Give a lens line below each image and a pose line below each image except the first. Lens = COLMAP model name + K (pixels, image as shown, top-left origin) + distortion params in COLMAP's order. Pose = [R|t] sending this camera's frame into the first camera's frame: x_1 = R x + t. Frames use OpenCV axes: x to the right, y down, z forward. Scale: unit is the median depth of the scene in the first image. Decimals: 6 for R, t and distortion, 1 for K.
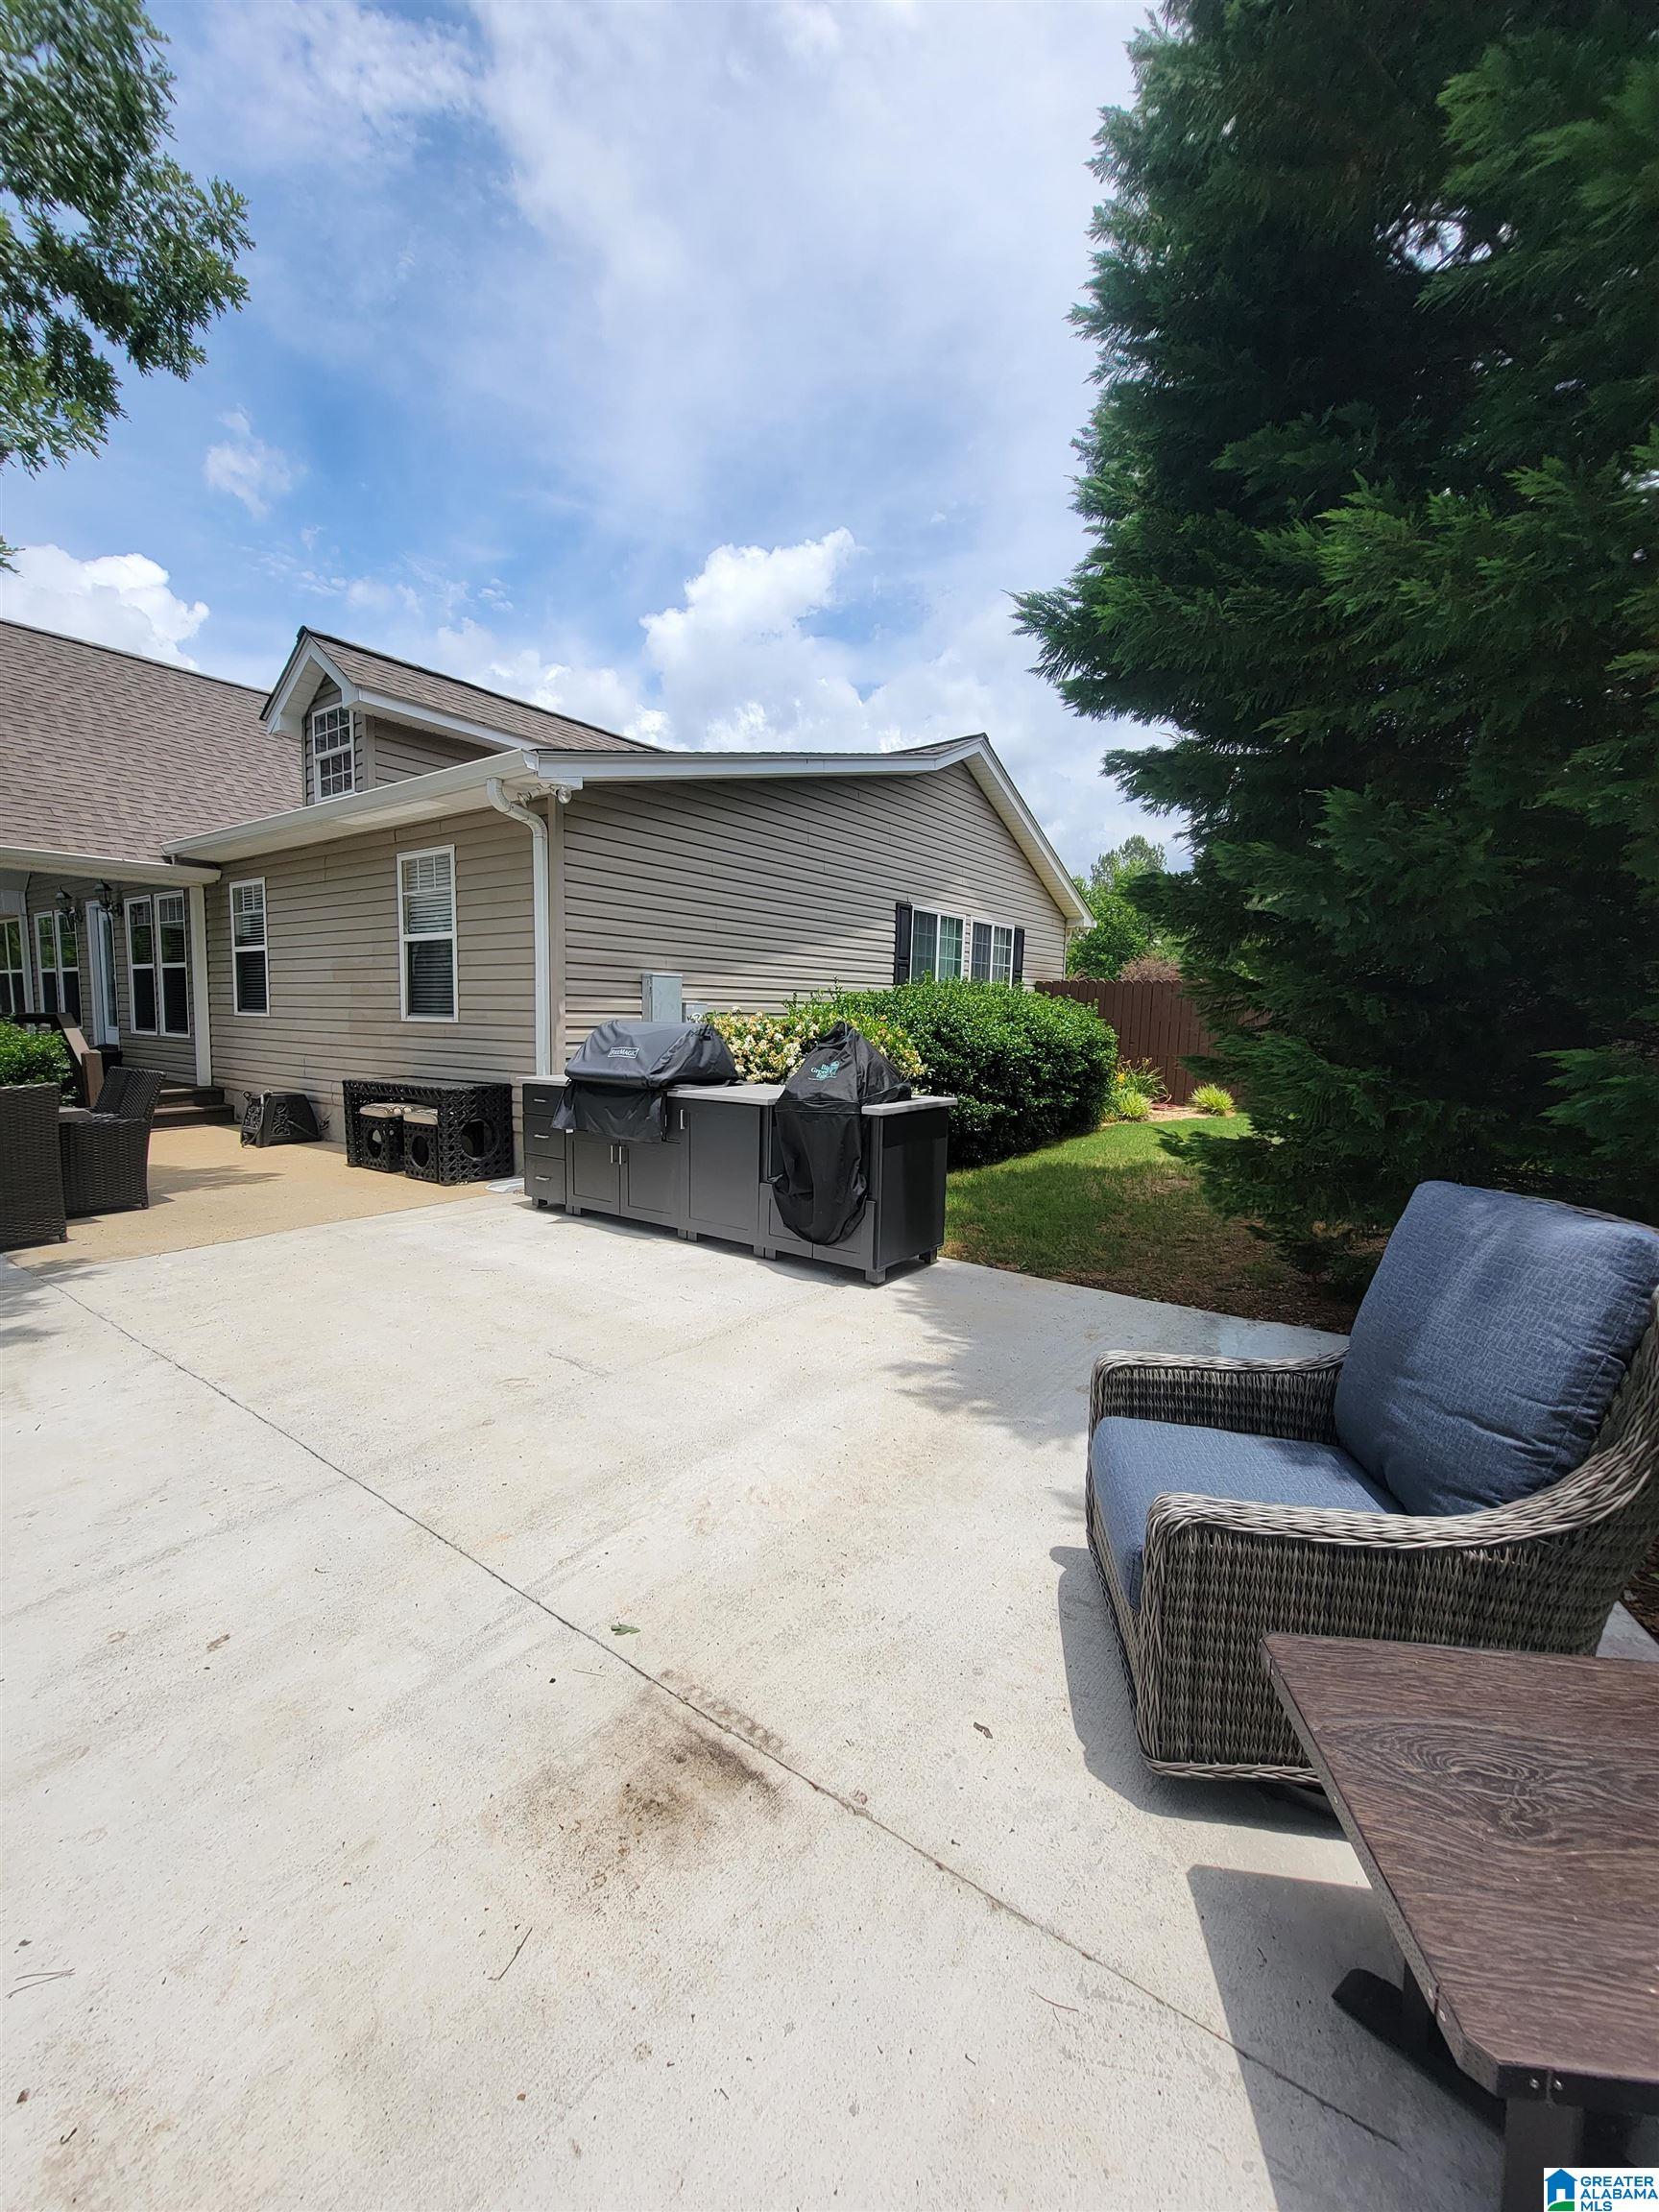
lens RADIAL K [[896.7, 0, 793.5], [0, 896.7, 1106.1], [0, 0, 1]] dist [-0.007110, 0.001171]
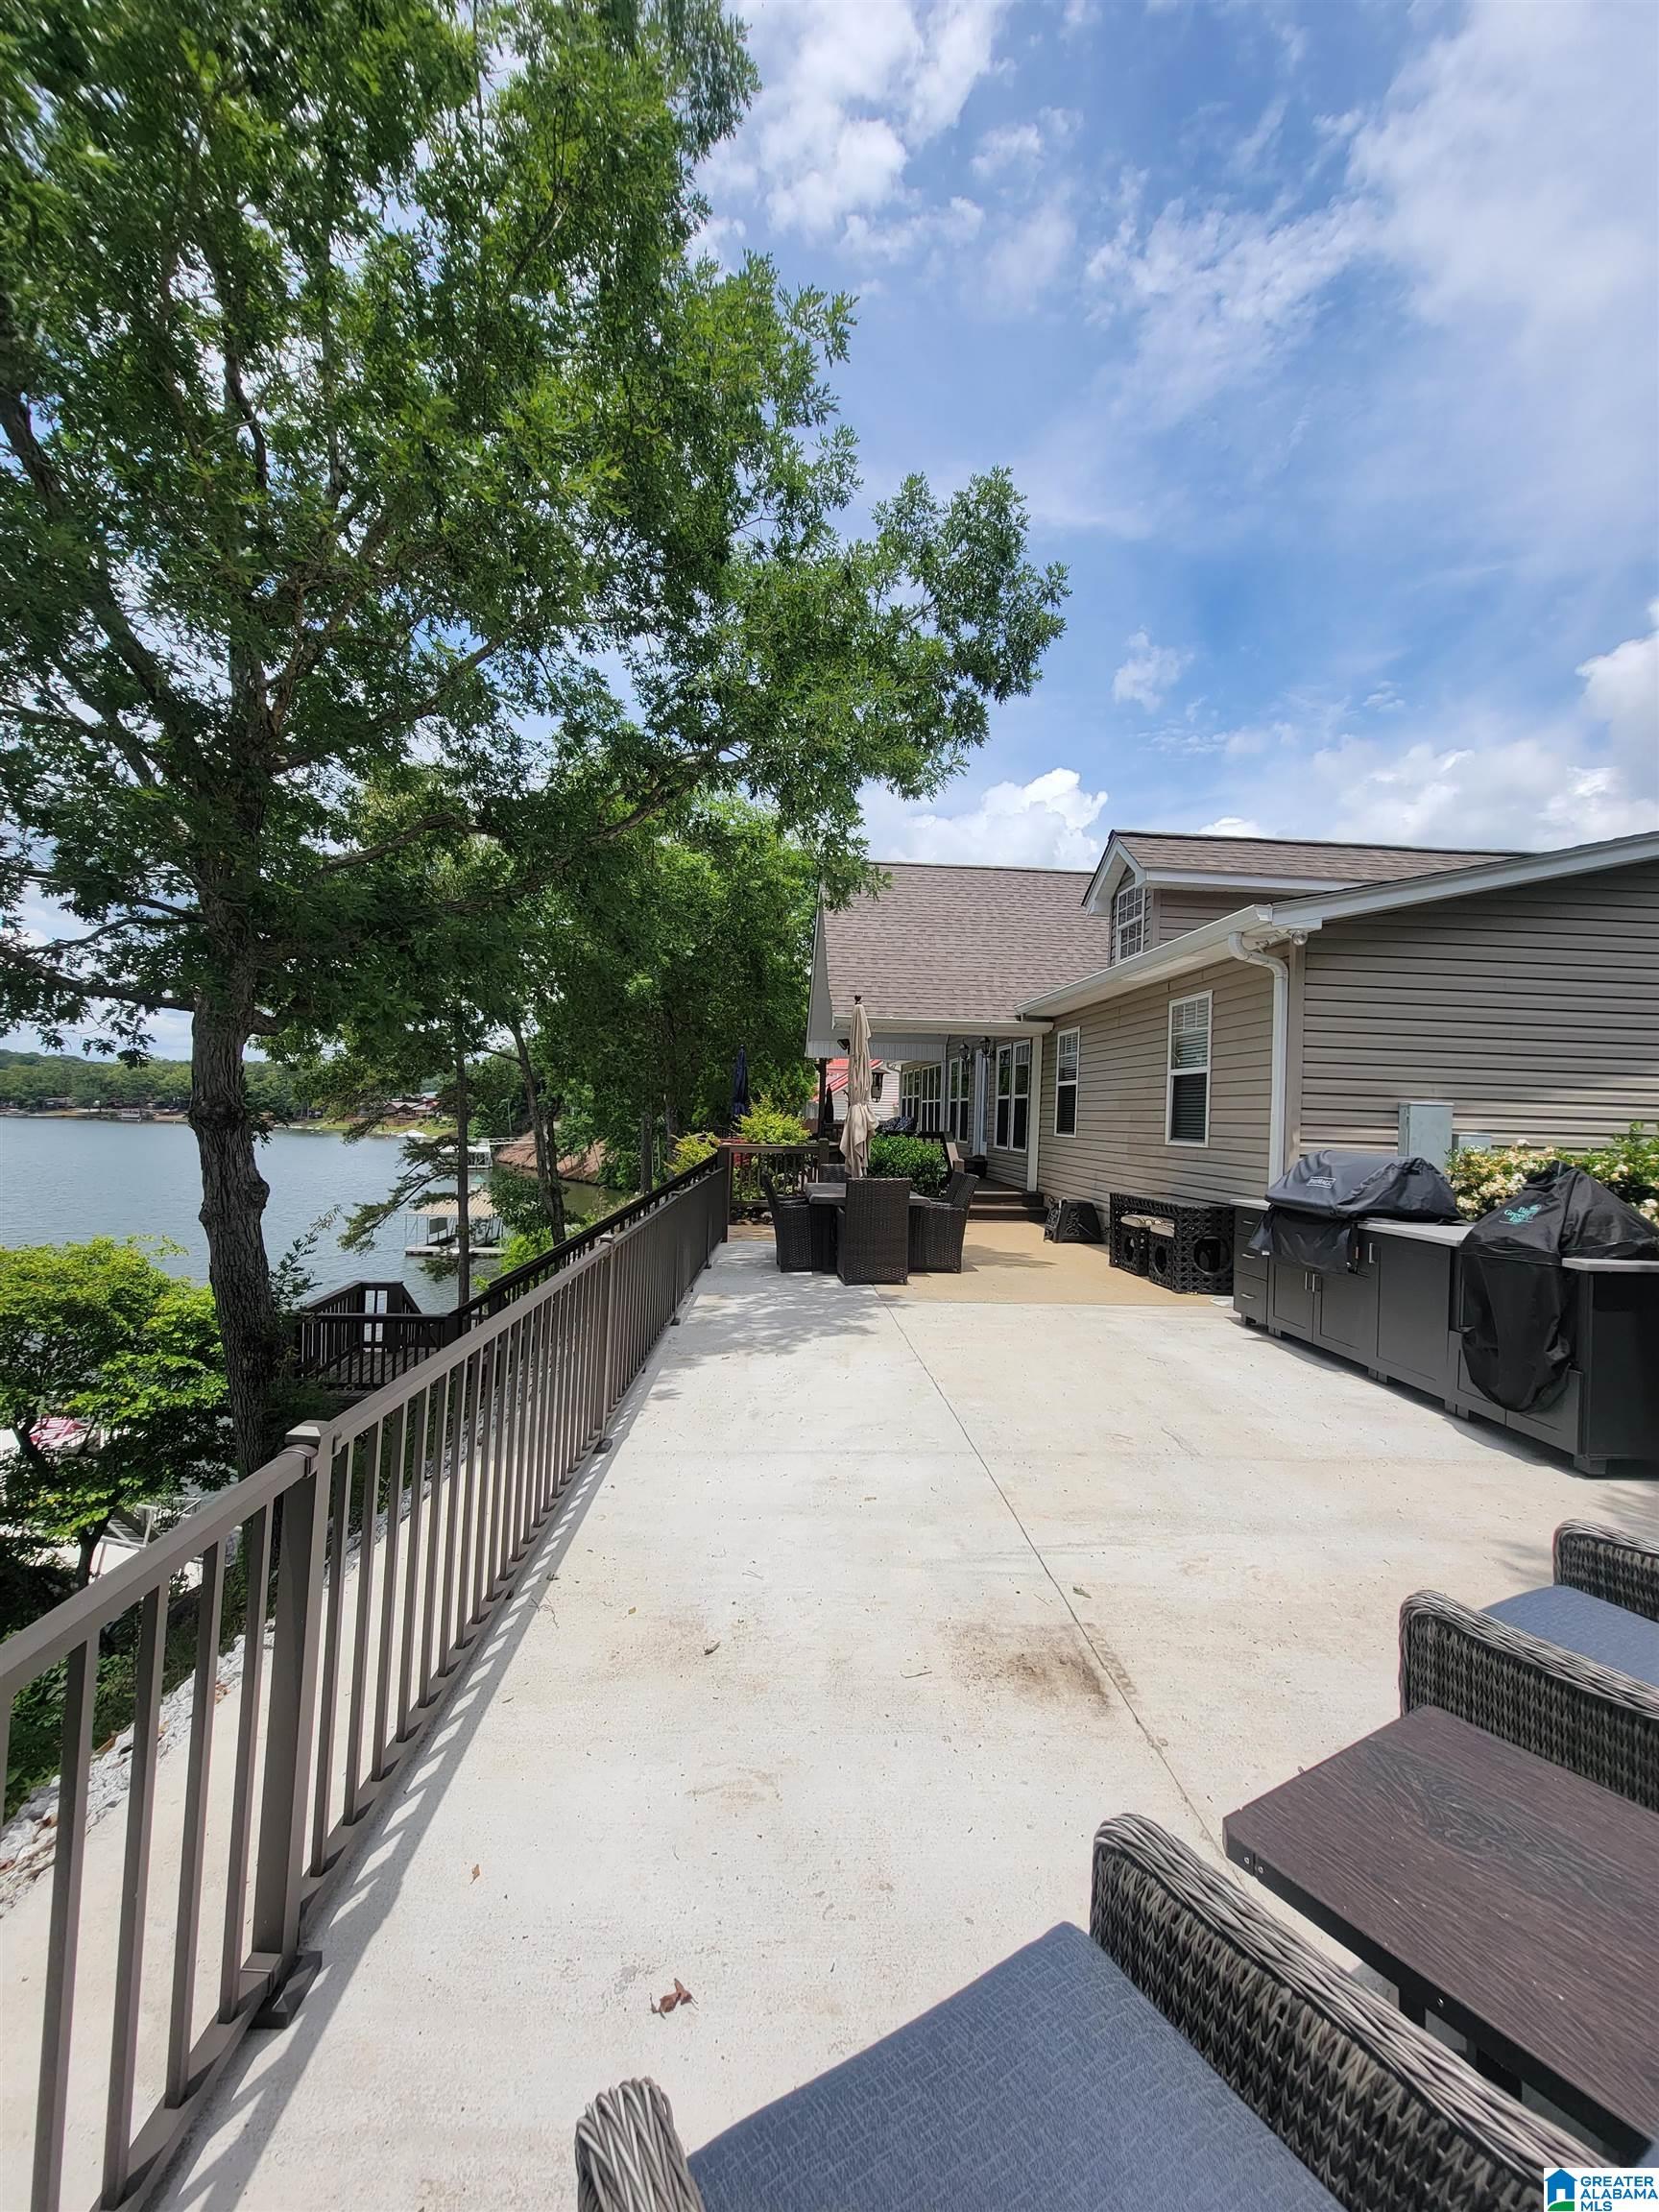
lens RADIAL K [[896.7, 0, 813.1], [0, 896.7, 1109.8], [0, 0, 1]] dist [-0.007110, 0.001171]
pose [[0.641804, -0.000399, -0.766869, 0.205508], [-0.100595, 0.991315, -0.084705, 0.003239], [0.760242, 0.131507, 0.636190, -0.096872]]
